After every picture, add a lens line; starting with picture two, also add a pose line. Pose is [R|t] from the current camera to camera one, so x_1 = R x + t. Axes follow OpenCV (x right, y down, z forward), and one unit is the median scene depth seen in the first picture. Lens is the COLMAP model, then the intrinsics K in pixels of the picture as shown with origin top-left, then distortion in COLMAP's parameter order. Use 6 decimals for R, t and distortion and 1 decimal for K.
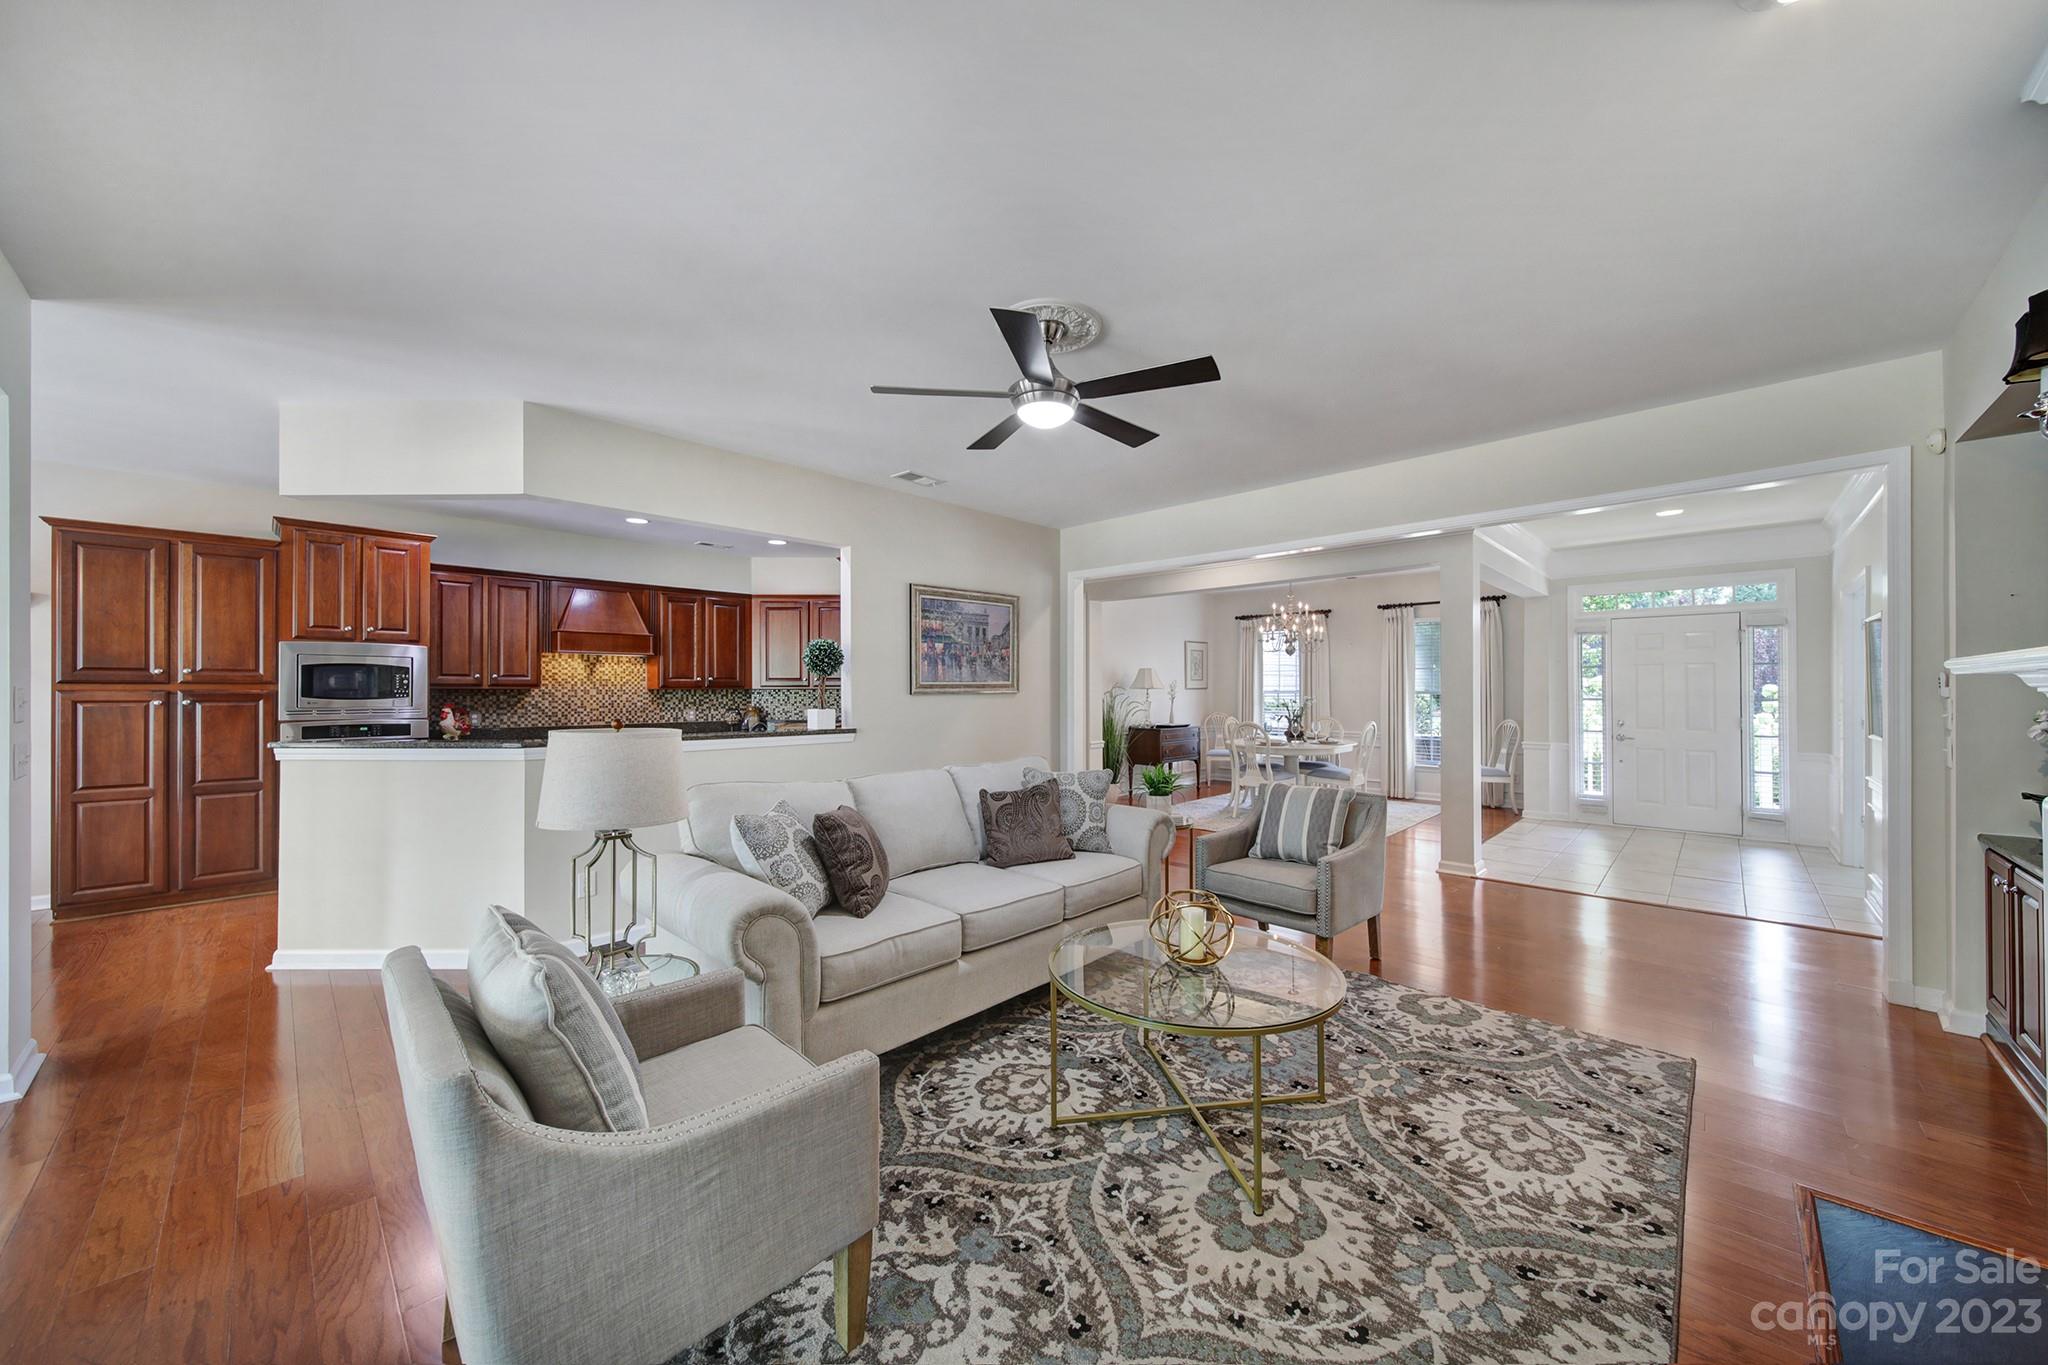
lens RADIAL K [[726.5, 0, 1031.0], [0, 726.5, 688.6], [0, 0, 1]] dist [0.000389, -0.000285]
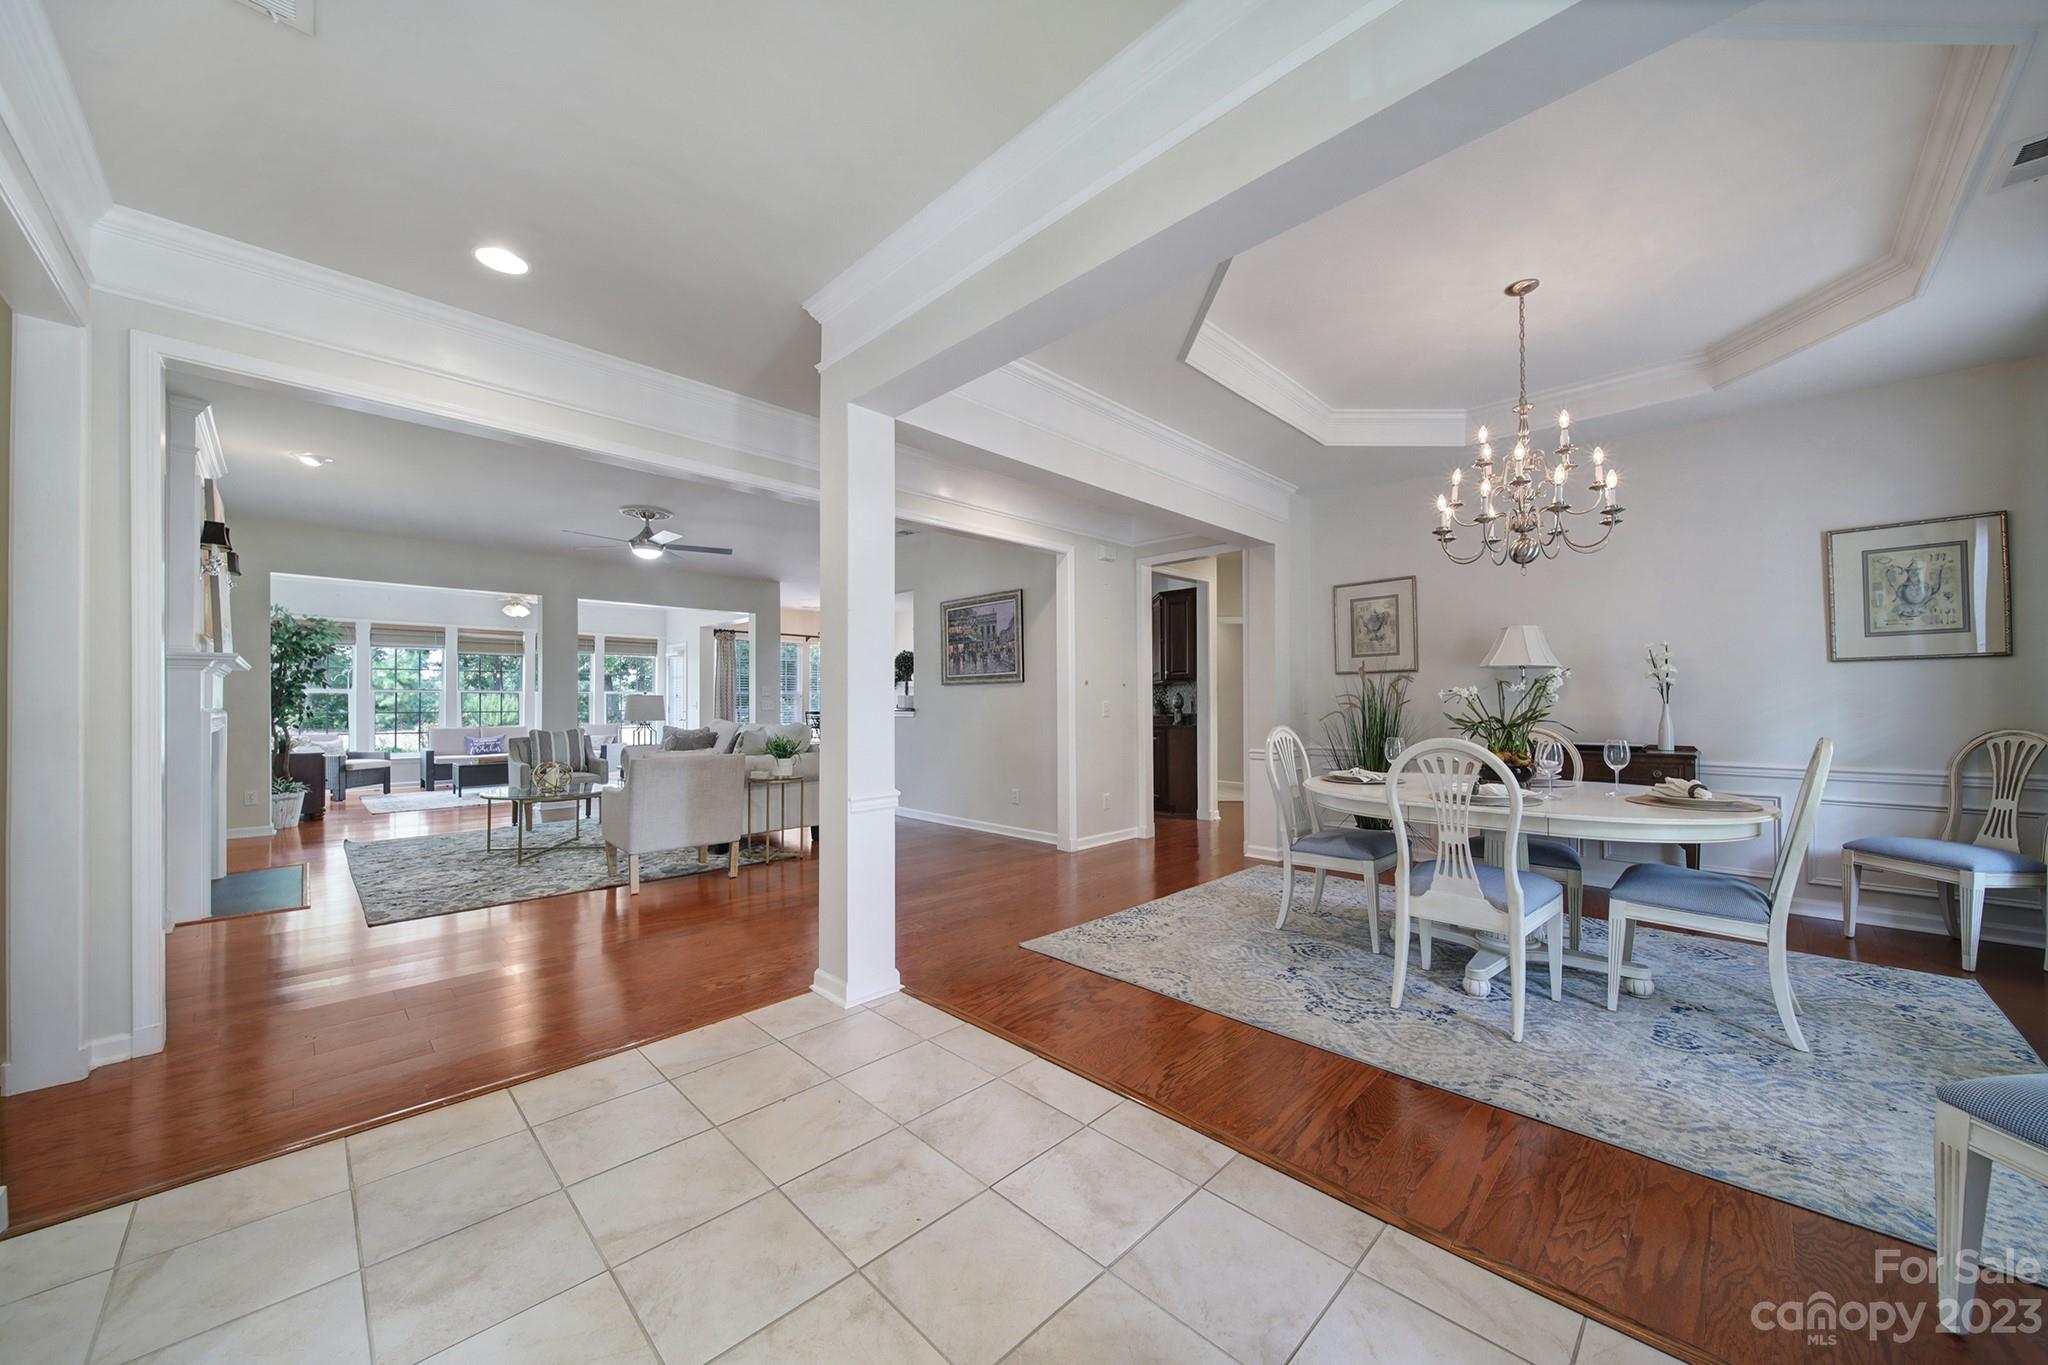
lens RADIAL K [[734.2, 0, 1022.8], [0, 734.2, 691.4], [0, 0, 1]] dist [-0.001299, -0.000157]
pose [[-0.029562, -0.014277, -0.999461, 1.312639], [0.005211, 0.999882, -0.014437, 0.044040], [0.999549, -0.005635, -0.029484, 1.317346]]
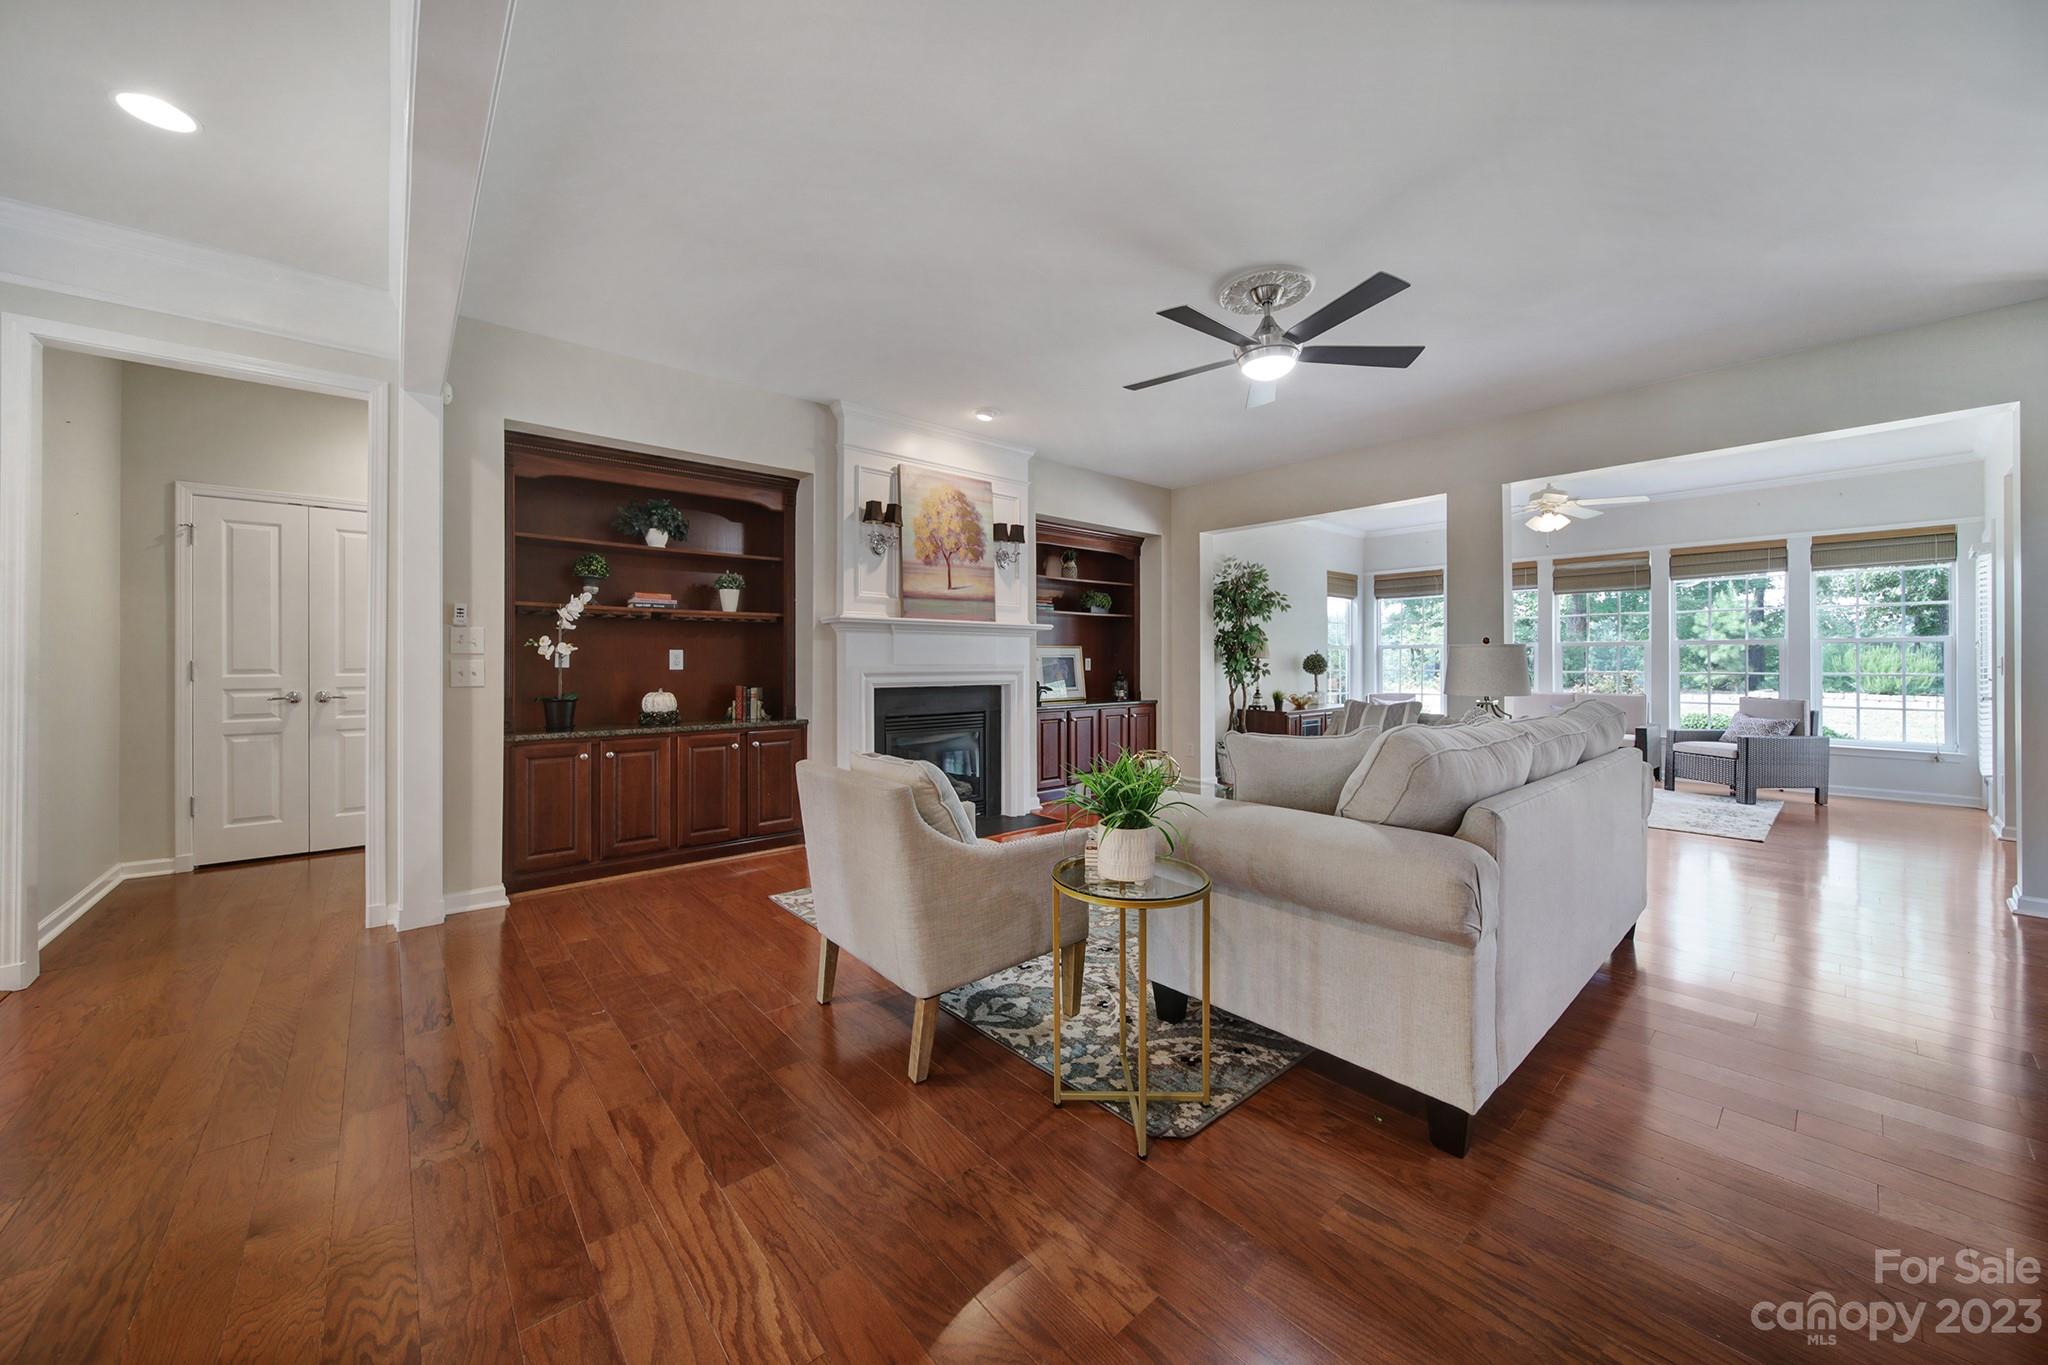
lens RADIAL K [[718.7, 0, 1001.5], [0, 718.7, 650.3], [0, 0, 1]] dist [0.000442, 0.000029]
pose [[-0.994634, 0.004342, 0.103366, 0.190043], [0.002458, 0.999829, -0.018348, 0.040460], [-0.103428, -0.017996, -0.994474, 1.275077]]
